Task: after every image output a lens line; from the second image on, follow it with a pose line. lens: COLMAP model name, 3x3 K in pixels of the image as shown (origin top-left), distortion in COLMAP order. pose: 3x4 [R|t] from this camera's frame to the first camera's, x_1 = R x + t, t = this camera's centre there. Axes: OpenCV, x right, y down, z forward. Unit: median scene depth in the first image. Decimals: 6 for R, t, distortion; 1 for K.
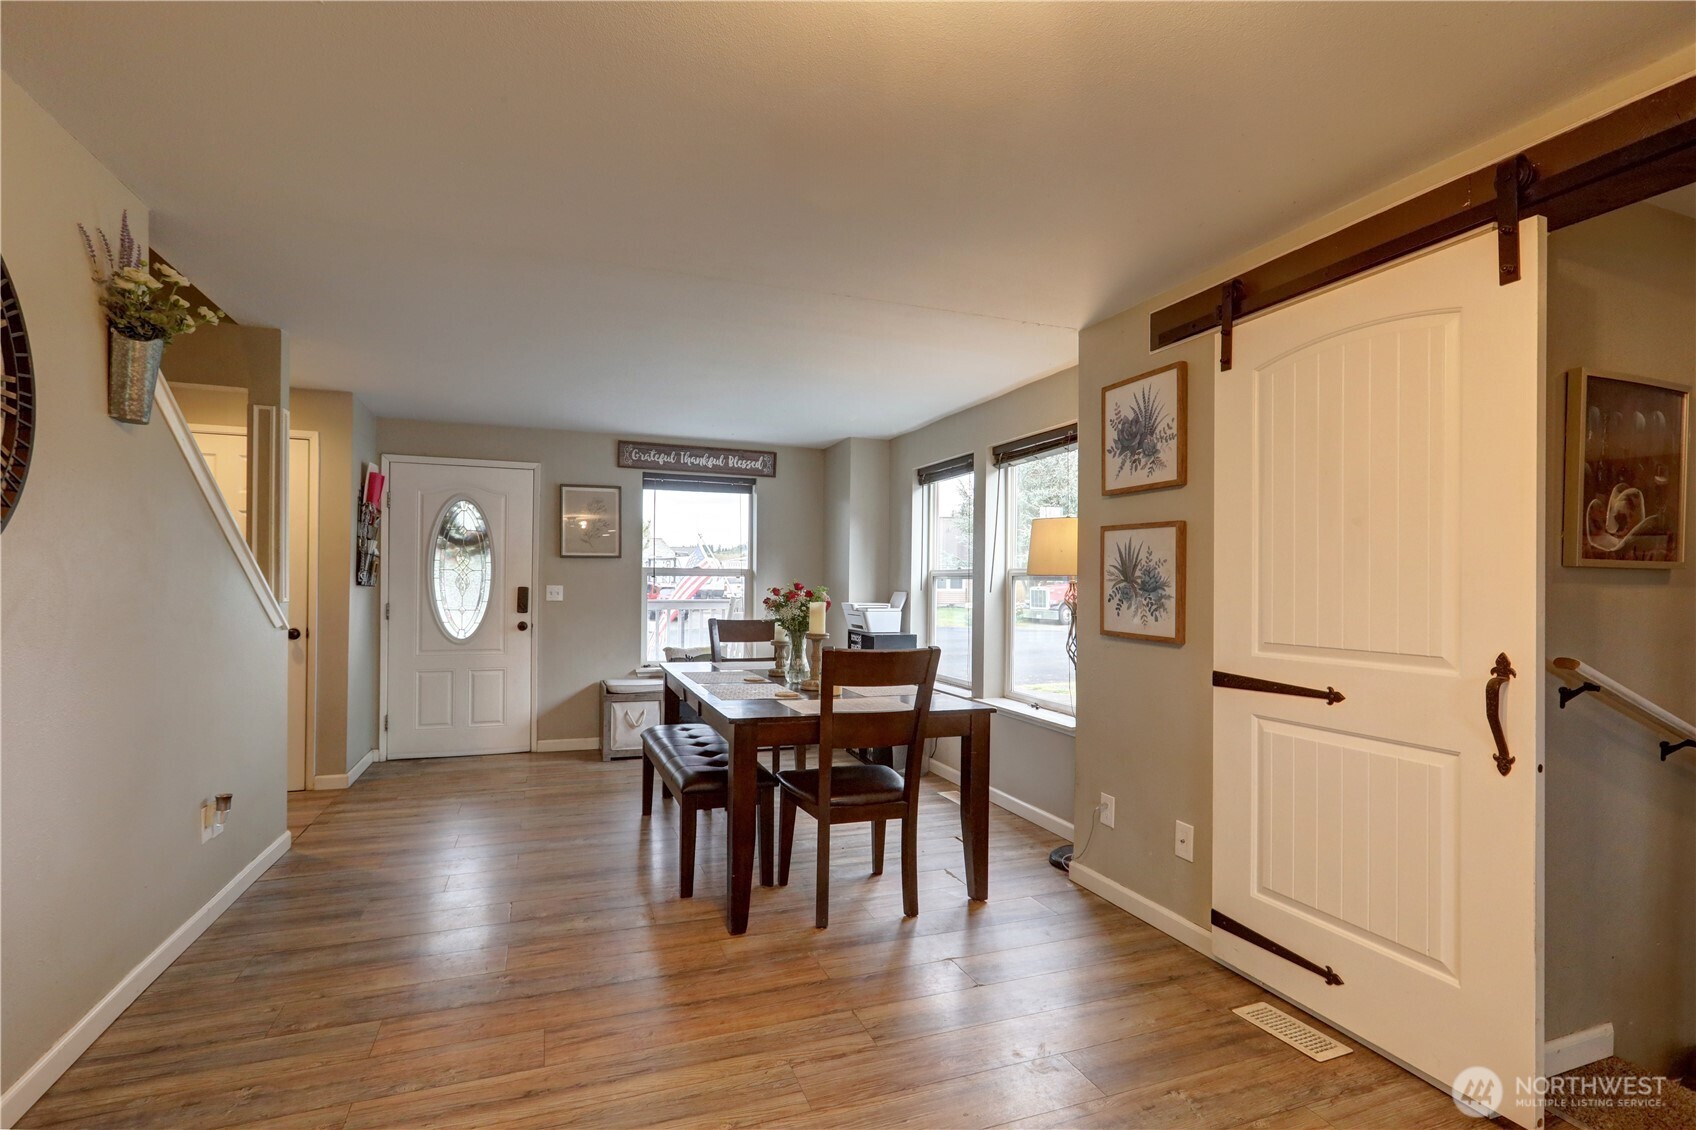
lens RADIAL K [[789.3, 0, 848.0], [0, 789.3, 565.0], [0, 0, 1]] dist [0.000185, 0.000111]
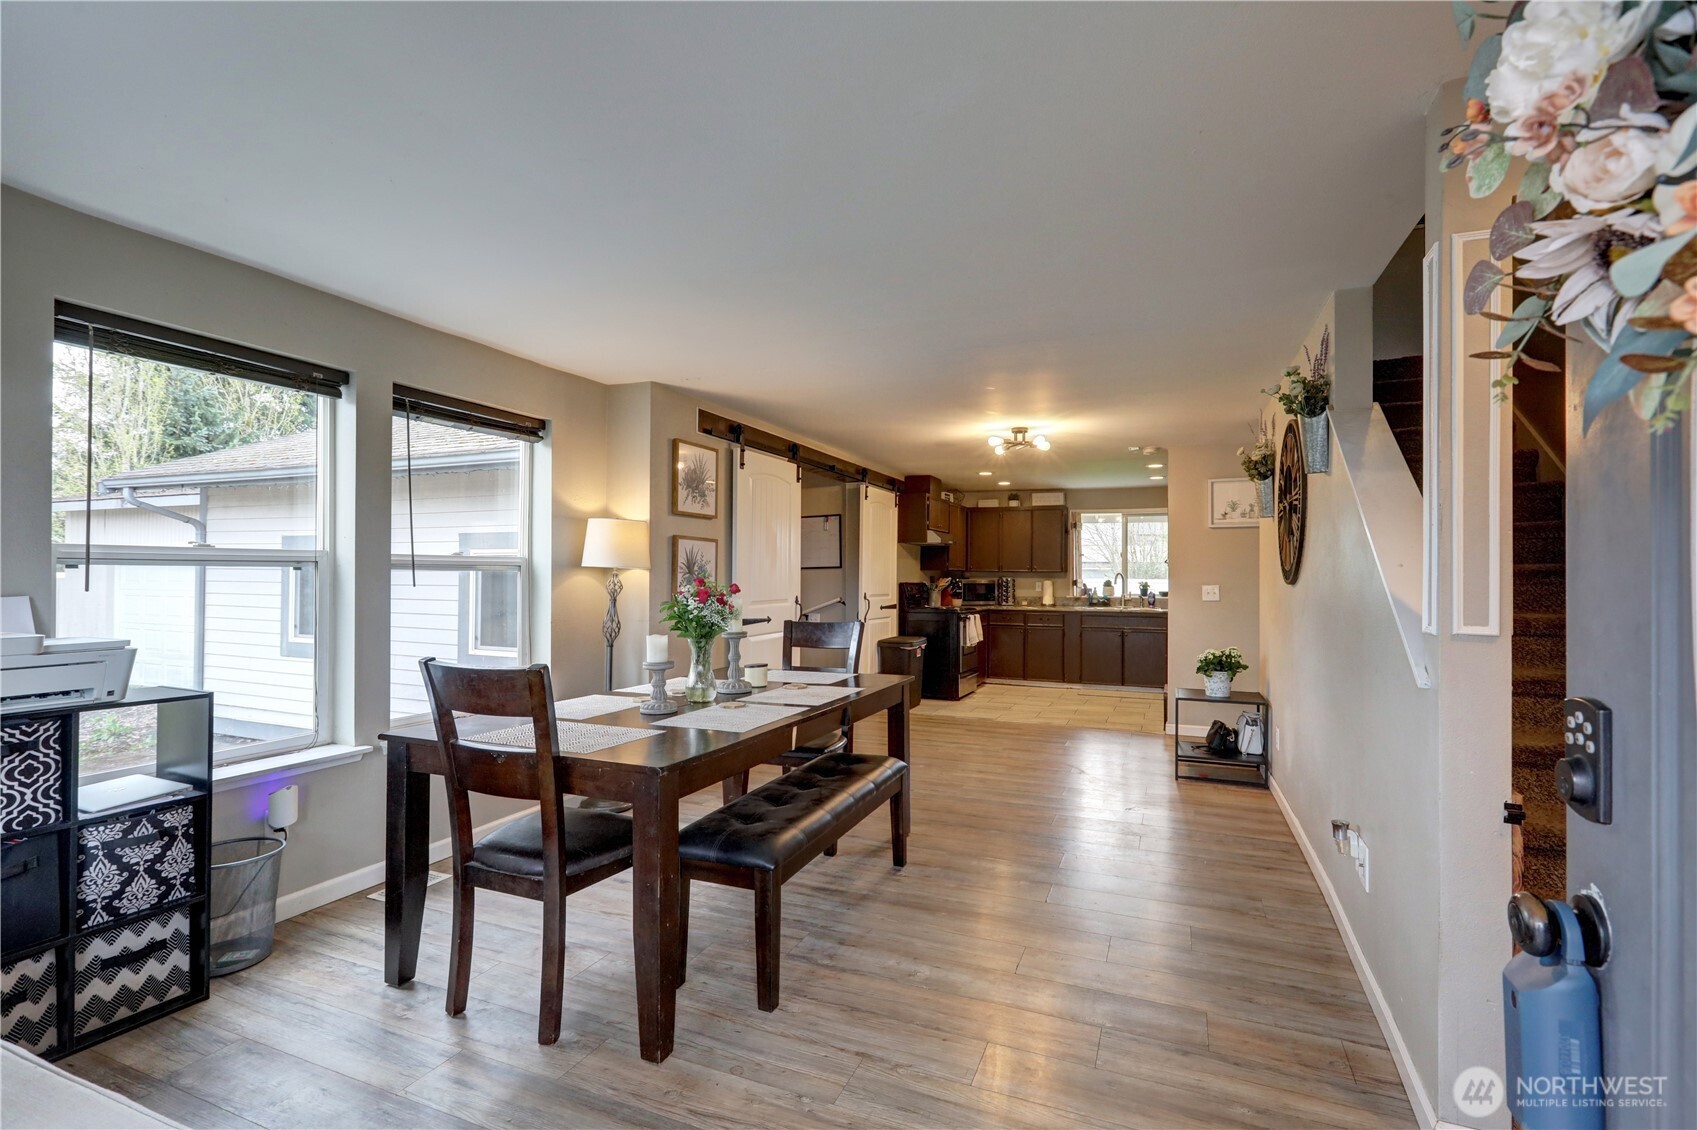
lens RADIAL K [[789.7, 0, 848.5], [0, 789.7, 565.0], [0, 0, 1]] dist [0.000185, 0.000111]
pose [[-0.727210, -0.008486, 0.686363, -0.973140], [-0.021597, 0.999711, -0.010521, 0.013992], [-0.686076, -0.022474, -0.727183, 2.003957]]
